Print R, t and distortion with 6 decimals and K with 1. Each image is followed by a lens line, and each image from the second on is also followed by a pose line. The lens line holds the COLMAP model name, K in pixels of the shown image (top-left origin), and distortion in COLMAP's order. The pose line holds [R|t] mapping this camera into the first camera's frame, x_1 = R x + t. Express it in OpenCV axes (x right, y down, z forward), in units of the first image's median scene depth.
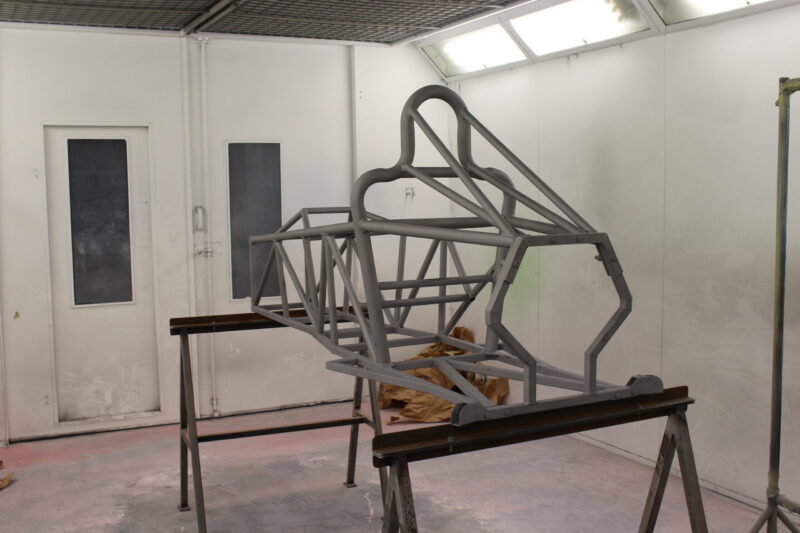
lens RADIAL K [[897.3, 0, 400.0], [0, 897.3, 266.5], [0, 0, 1]] dist [-0.056986, 0.007333]
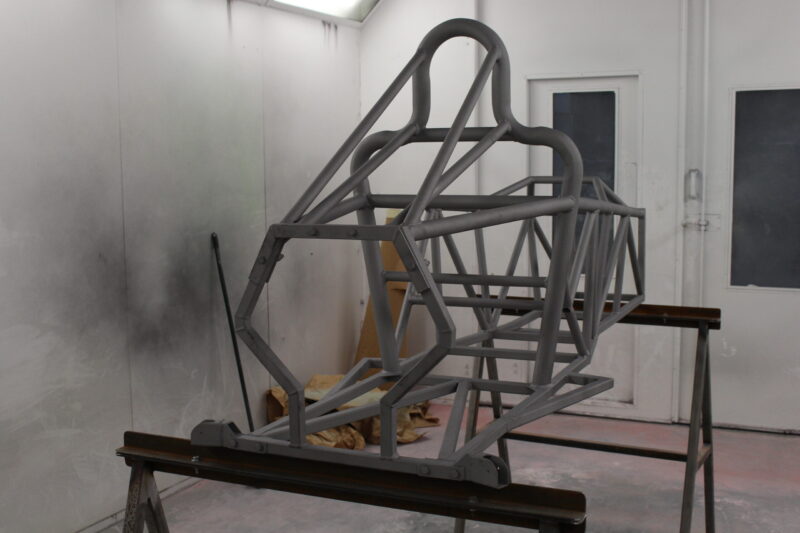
lens RADIAL K [[1014.7, 0, 400.0], [0, 1014.7, 266.5], [0, 0, 1]] dist [-0.134178, 0.009046]
pose [[0.610407, 0.095311, -0.786332, 0.350914], [-0.064140, 0.995422, 0.070865, -0.026435], [0.789486, 0.007179, 0.613726, 0.220943]]
